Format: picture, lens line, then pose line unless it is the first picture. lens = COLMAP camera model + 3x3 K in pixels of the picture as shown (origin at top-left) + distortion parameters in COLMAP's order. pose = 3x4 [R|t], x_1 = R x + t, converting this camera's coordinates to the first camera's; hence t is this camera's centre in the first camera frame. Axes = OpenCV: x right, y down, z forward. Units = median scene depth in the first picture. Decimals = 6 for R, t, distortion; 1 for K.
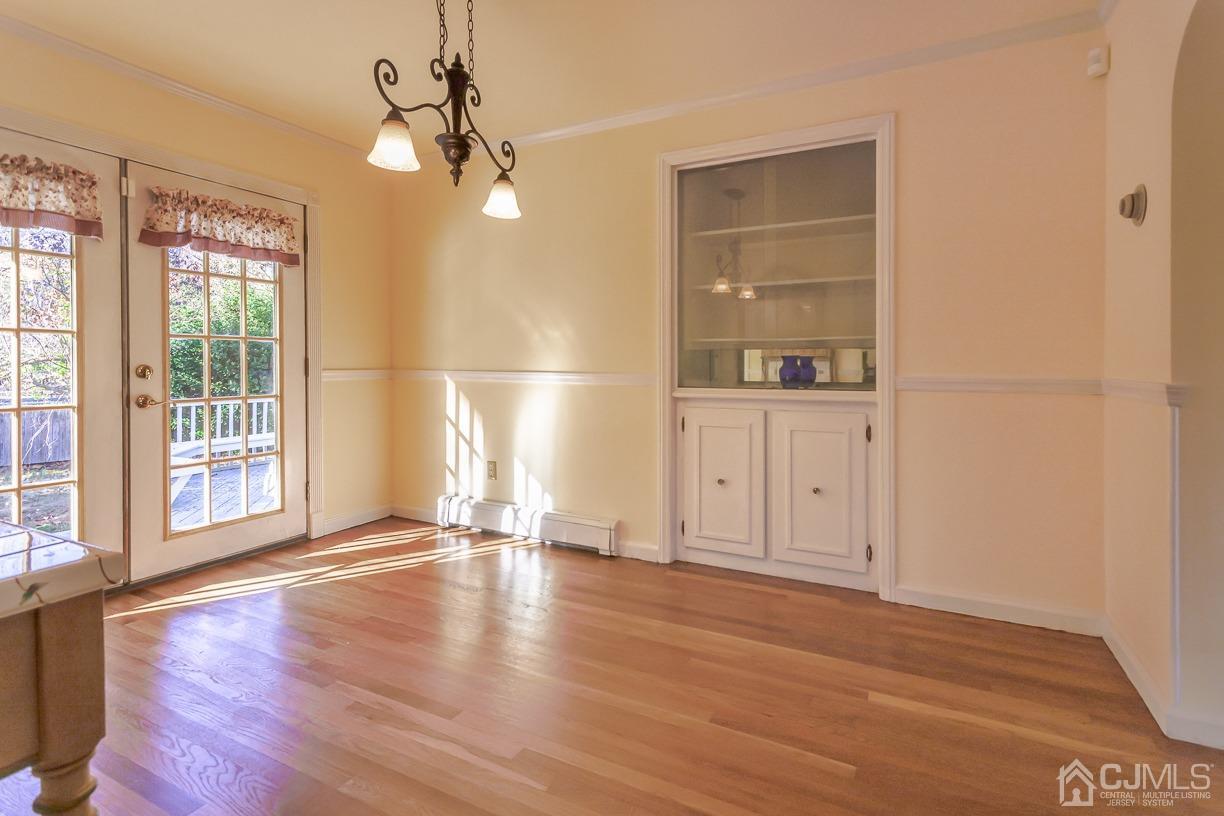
lens RADIAL K [[593.1, 0, 615.6], [0, 593.1, 364.9], [0, 0, 1]] dist [0.012418, 0.000390]
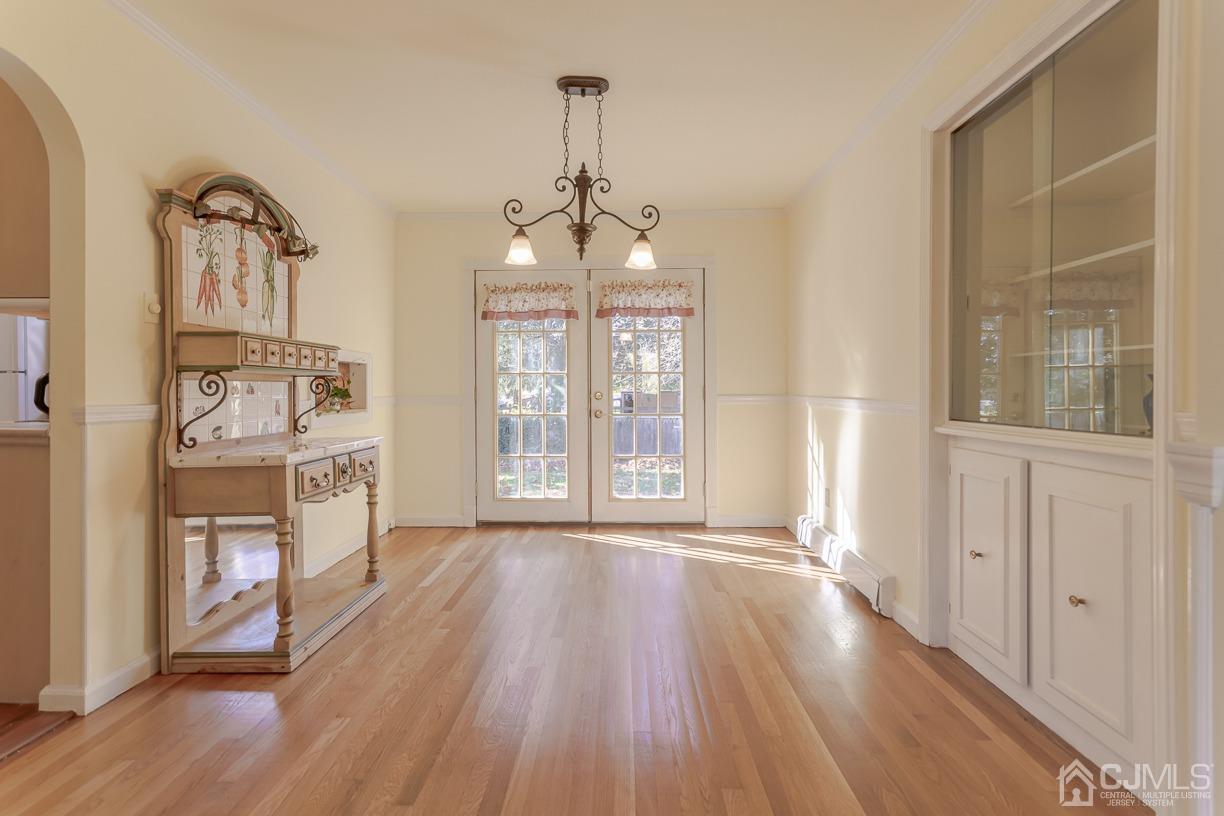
lens RADIAL K [[583.4, 0, 605.2], [0, 583.4, 389.7], [0, 0, 1]] dist [0.003103, 0.000838]
pose [[0.434501, -0.005333, -0.900656, 0.645173], [0.001415, 0.999985, -0.005239, 0.003029], [0.900670, 0.001002, 0.434502, 0.311845]]
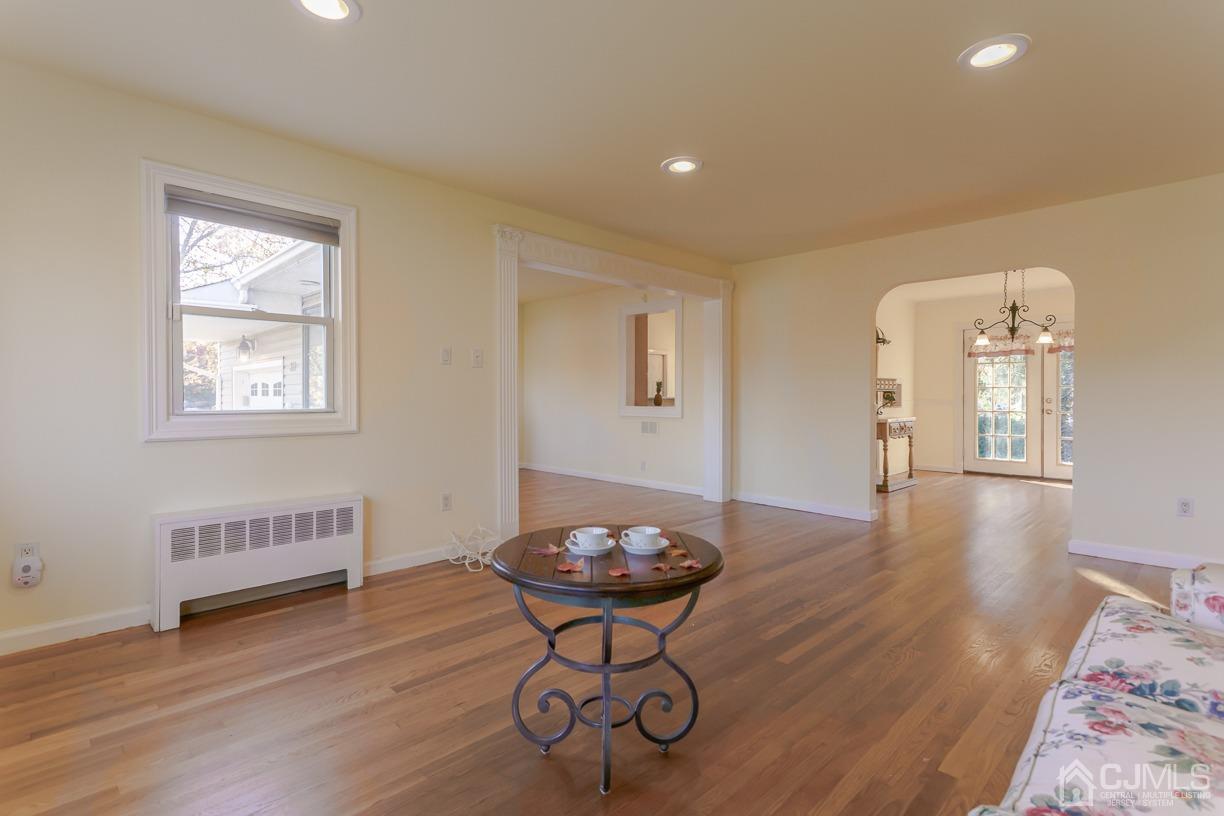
lens RADIAL K [[577.8, 0, 608.2], [0, 577.8, 399.0], [0, 0, 1]] dist [0.002336, 0.000629]
pose [[-0.326890, 0.003310, -0.945056, 2.261055], [-0.004053, 0.999980, 0.004904, -0.000874], [0.945054, 0.005434, -0.326870, -0.024294]]
